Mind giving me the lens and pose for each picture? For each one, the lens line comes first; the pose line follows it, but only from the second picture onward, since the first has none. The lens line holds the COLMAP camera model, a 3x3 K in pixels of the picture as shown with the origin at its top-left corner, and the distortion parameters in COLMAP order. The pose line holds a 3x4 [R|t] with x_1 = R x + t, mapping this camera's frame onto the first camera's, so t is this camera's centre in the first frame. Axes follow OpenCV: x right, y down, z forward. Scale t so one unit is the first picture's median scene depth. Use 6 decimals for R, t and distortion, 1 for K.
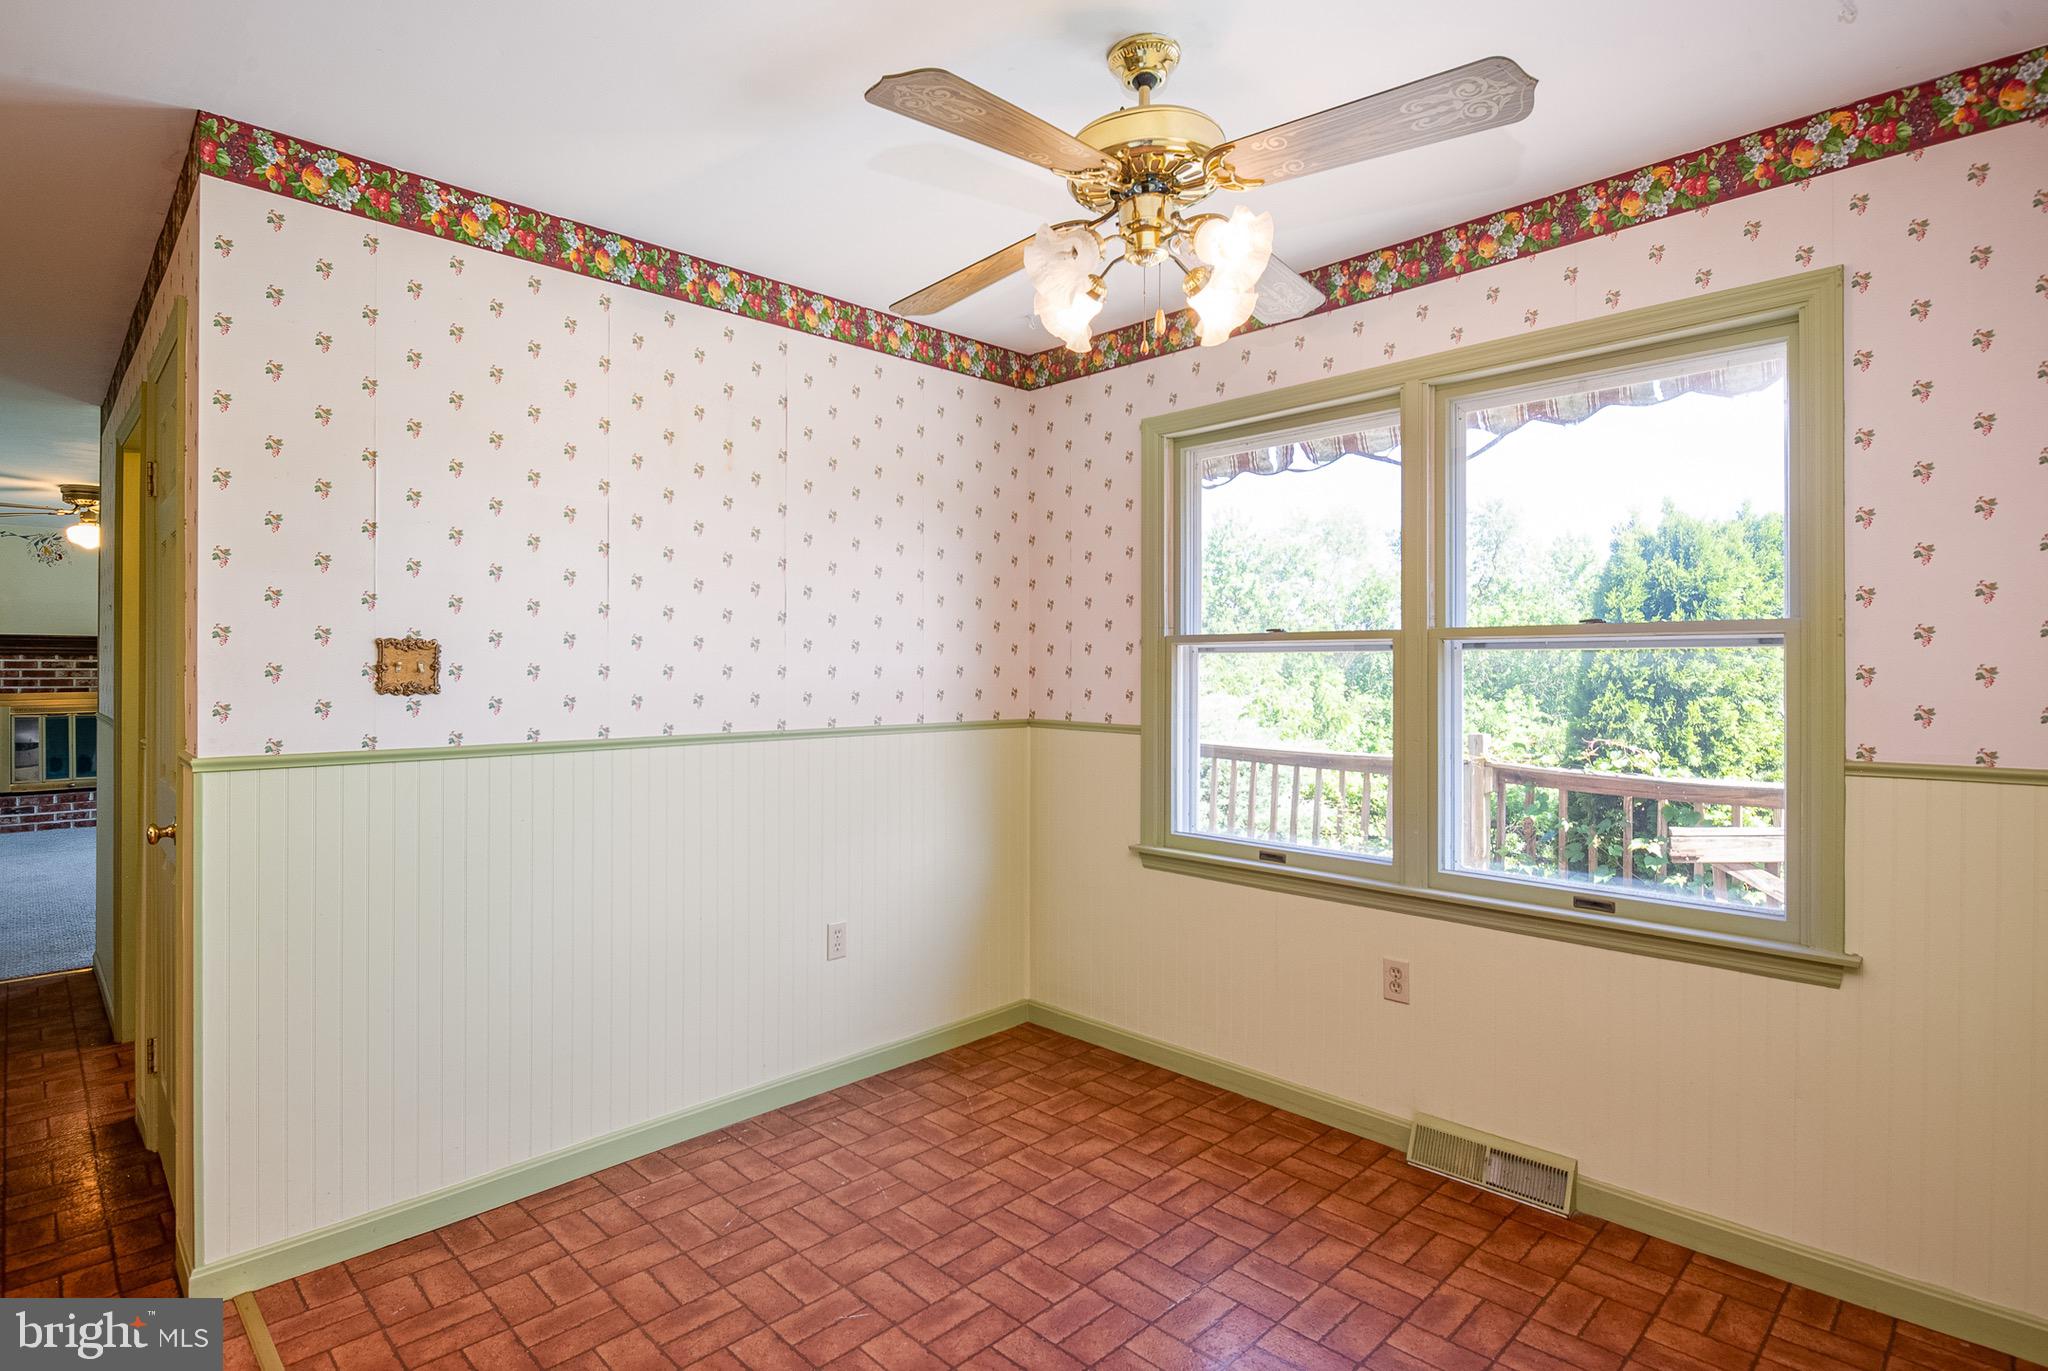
lens RADIAL K [[1015.3, 0, 989.4], [0, 1015.3, 666.7], [0, 0, 1]] dist [0.005240, -0.010116]
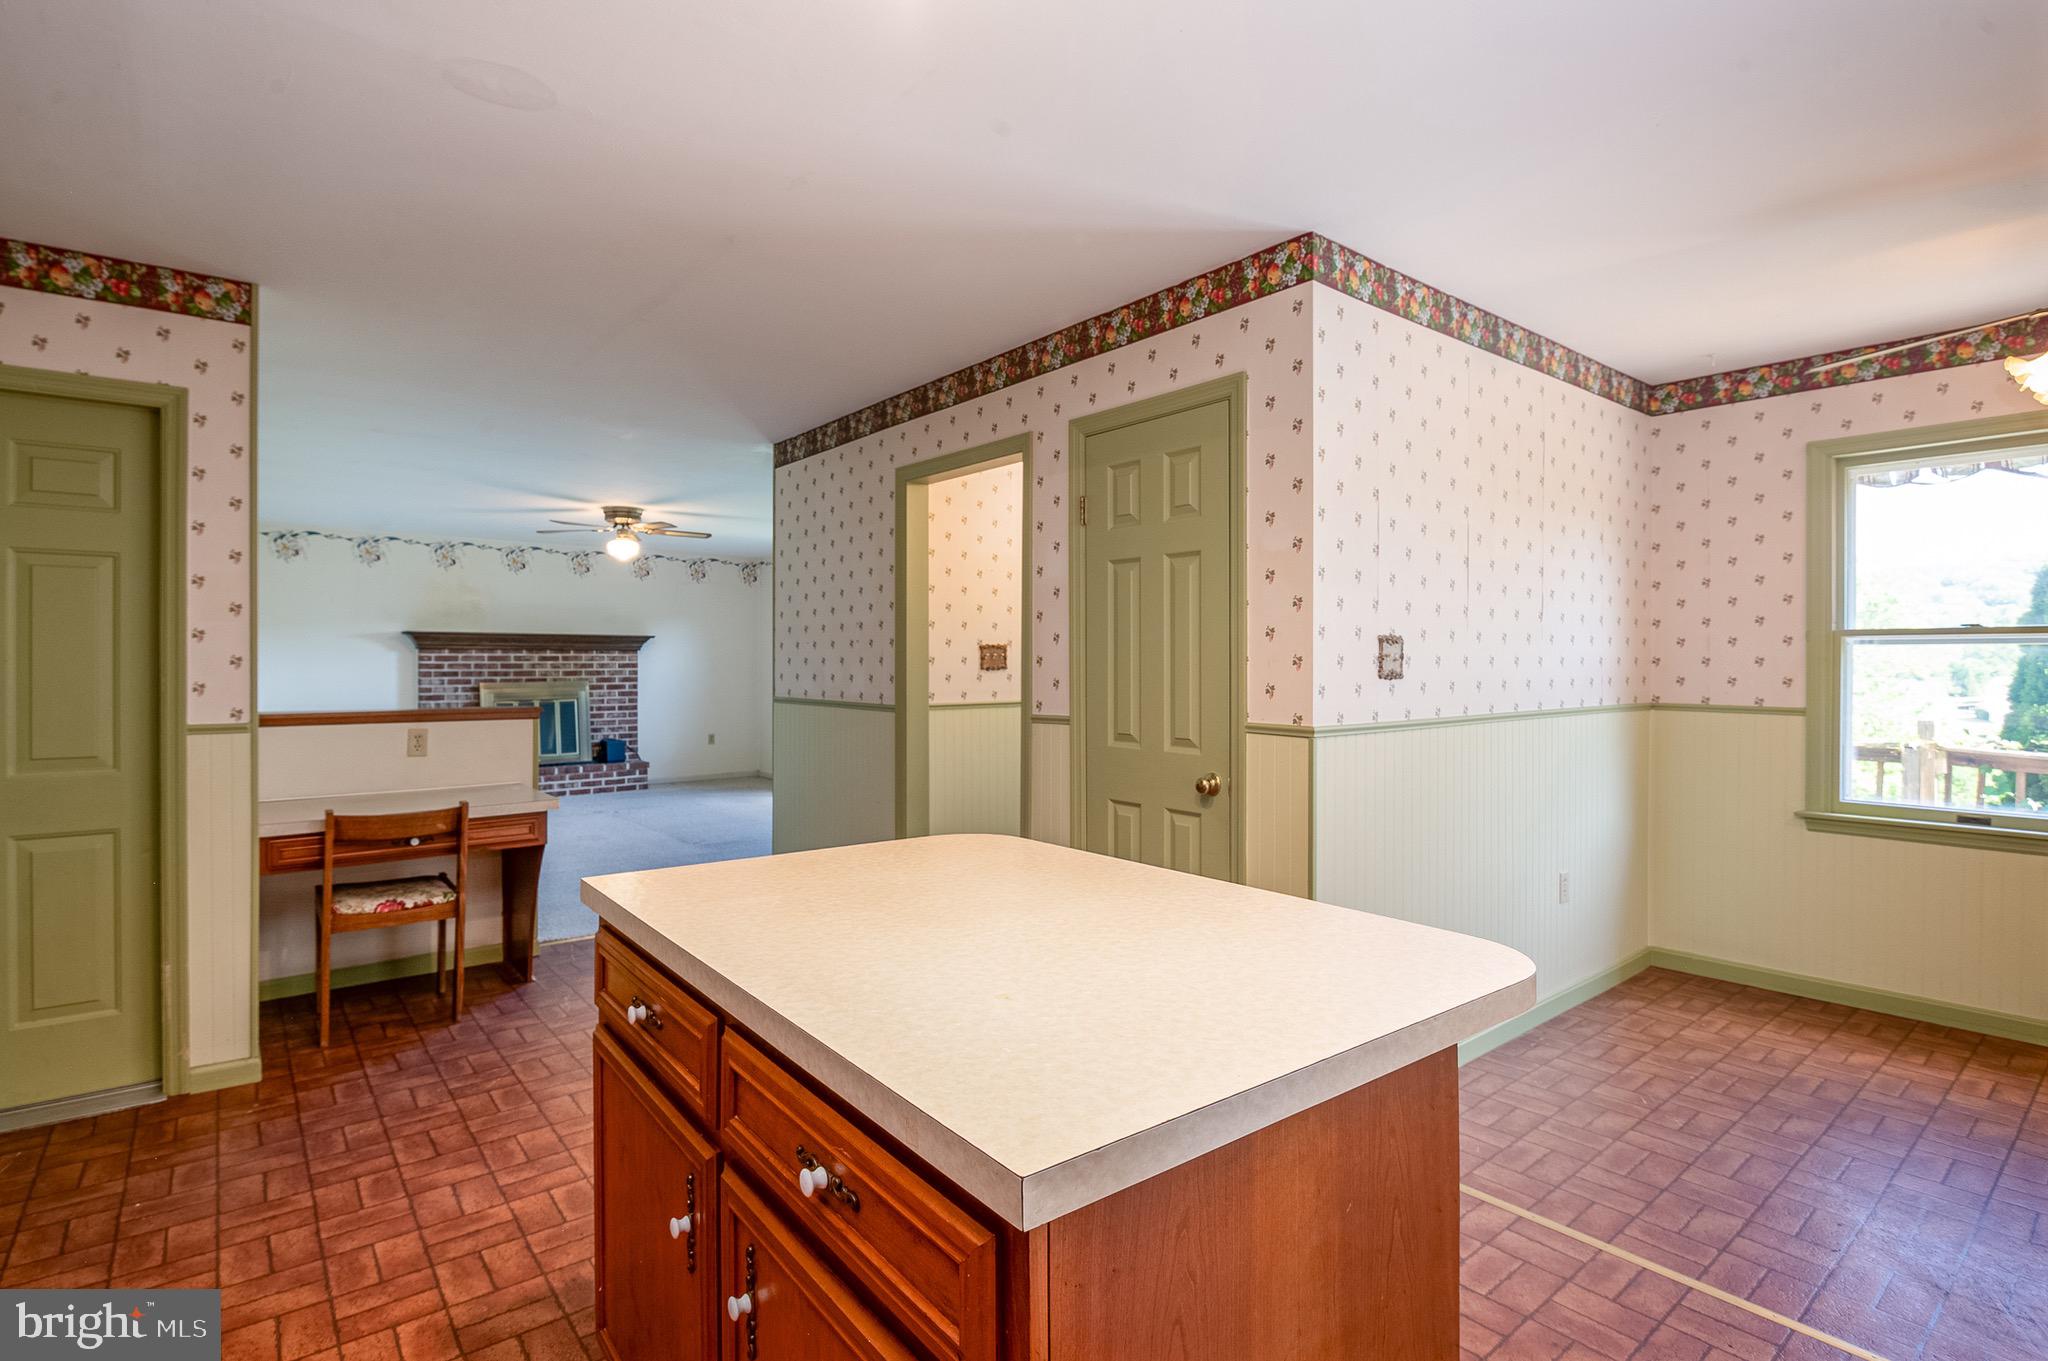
lens RADIAL K [[968.9, 0, 1021.3], [0, 968.9, 682.6], [0, 0, 1]] dist [-0.018734, 0.003358]
pose [[0.996131, -0.000867, -0.087874, -0.722293], [0.003099, 0.999676, 0.025272, -0.001475], [0.087823, -0.025446, 0.995811, -0.193598]]
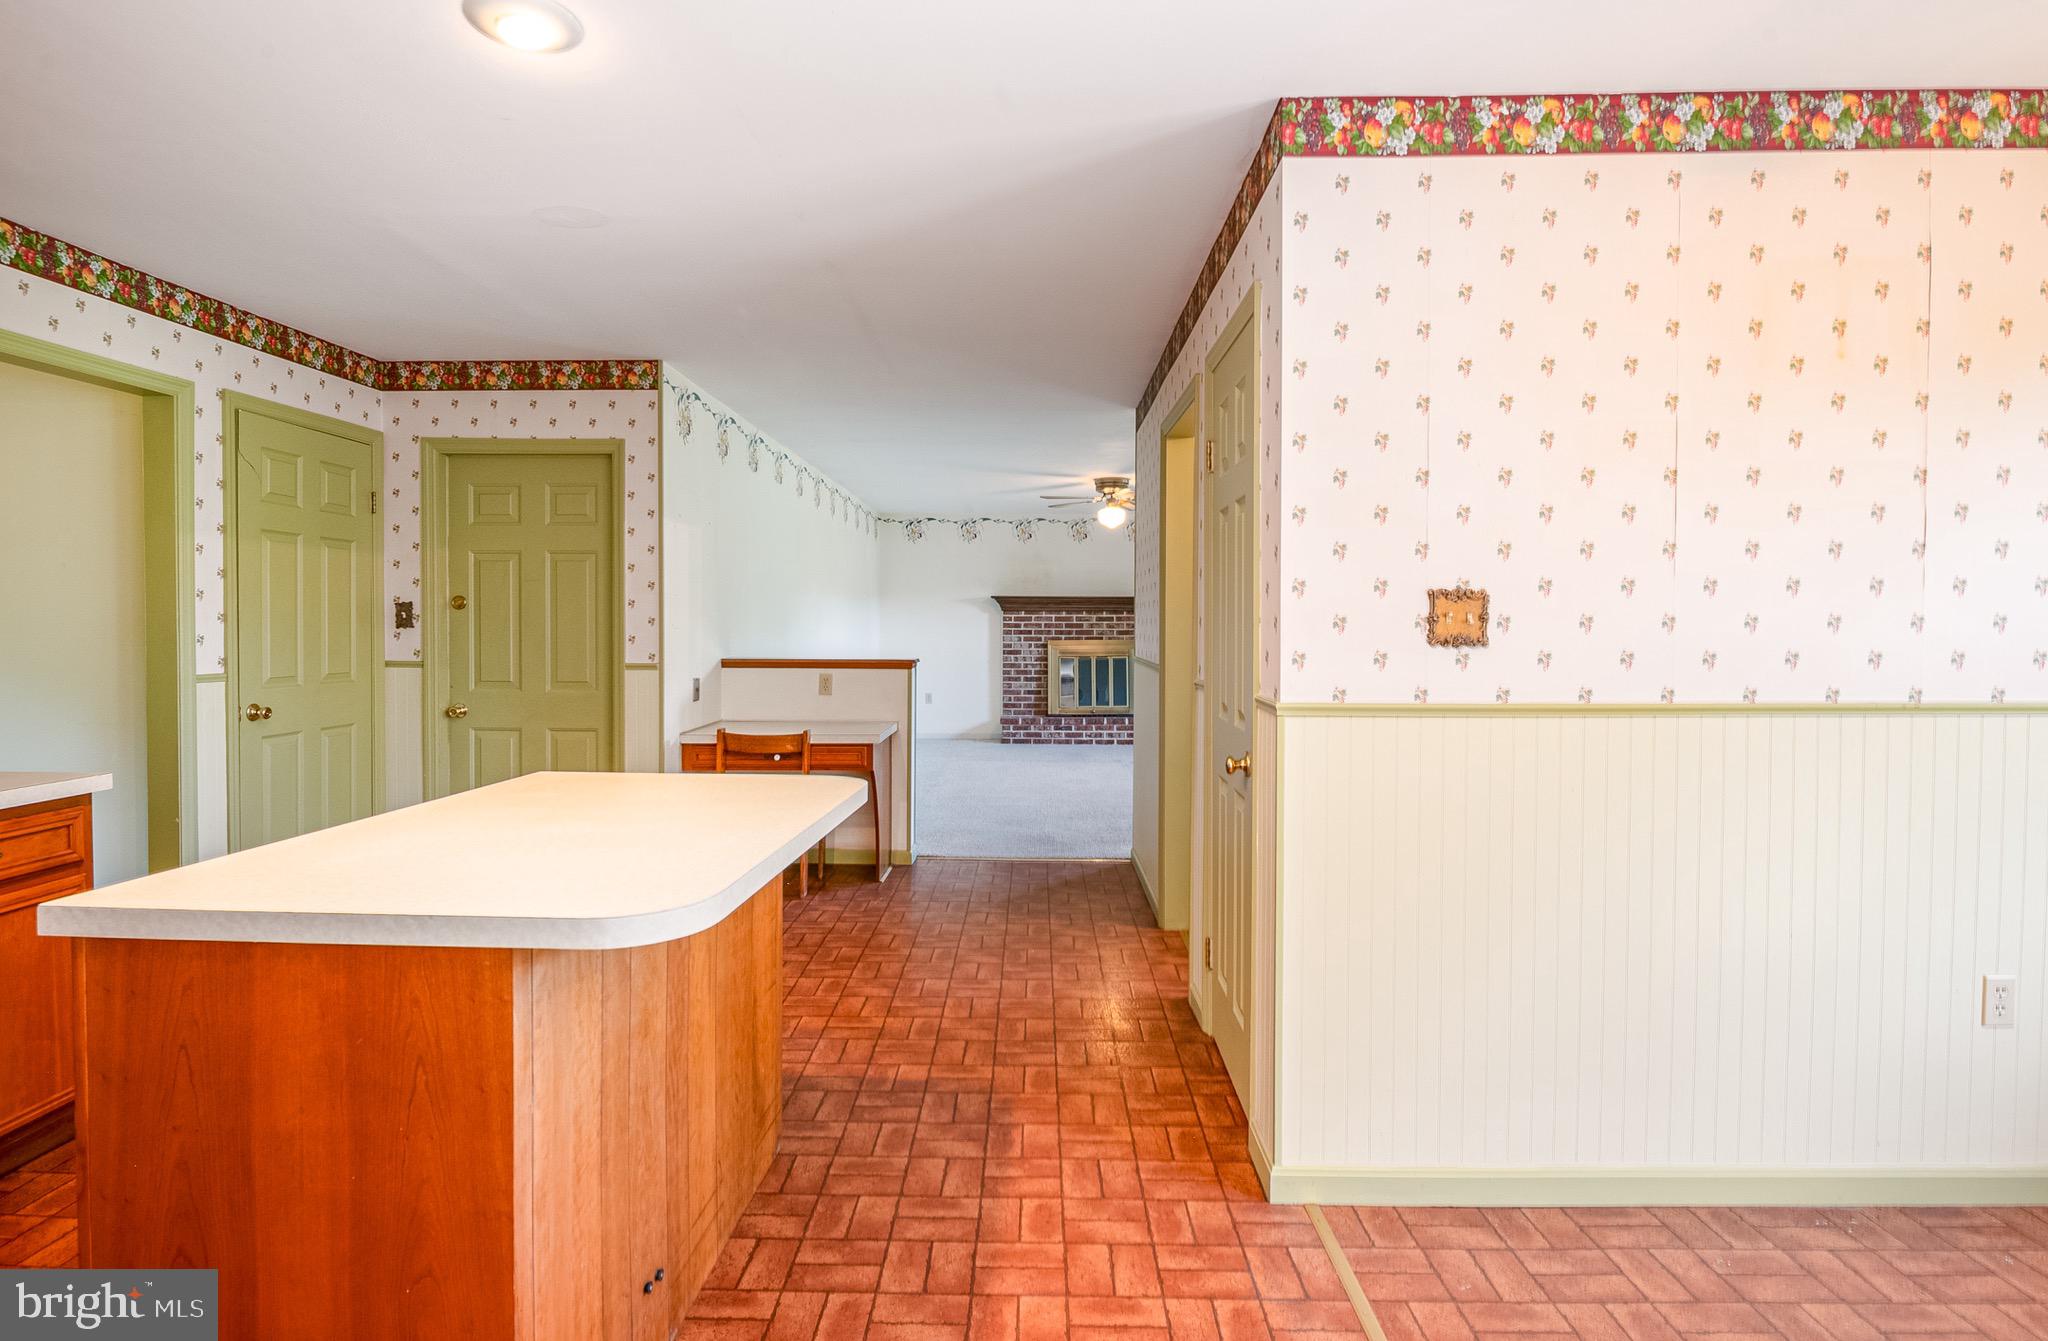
lens RADIAL K [[1018.5, 0, 1018.1], [0, 1018.5, 648.7], [0, 0, 1]] dist [-0.001894, -0.005320]
pose [[0.707013, 0.016819, -0.707000, -0.145003], [0.003465, 0.999623, 0.027245, 0.001057], [0.707192, -0.021712, 0.706688, 0.021564]]
